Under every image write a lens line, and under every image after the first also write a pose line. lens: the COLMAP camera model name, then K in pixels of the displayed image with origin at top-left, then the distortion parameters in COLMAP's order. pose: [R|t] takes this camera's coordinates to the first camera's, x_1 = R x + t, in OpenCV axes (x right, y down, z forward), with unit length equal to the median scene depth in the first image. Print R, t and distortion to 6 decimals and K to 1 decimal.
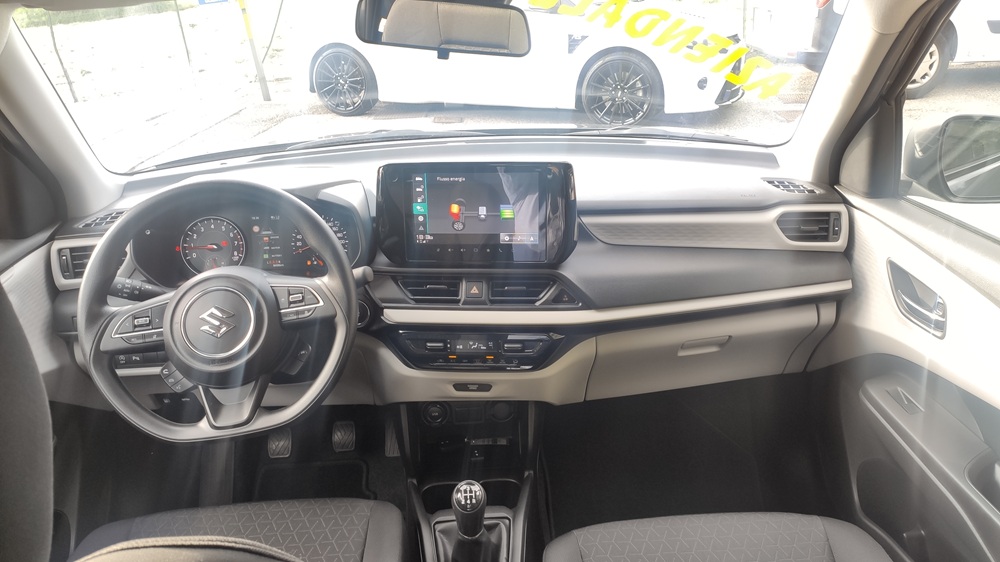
lens RADIAL K [[740.2, 0, 500.0], [0, 740.2, 281.0], [0, 0, 1]] dist [0.090595, -0.115017]
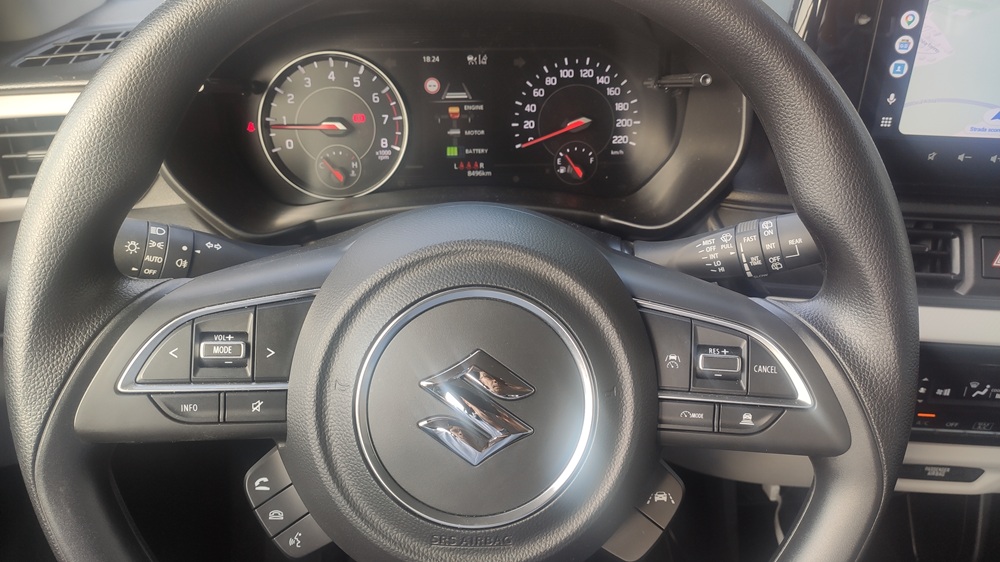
lens RADIAL K [[791.8, 0, 500.0], [0, 791.8, 281.0], [0, 0, 1]] dist [0.095350, -0.138532]
pose [[0.998960, 0.027749, 0.036175, -0.302592], [-0.033539, 0.984736, 0.170793, -0.039160], [-0.030883, -0.171828, 0.984643, 0.535574]]
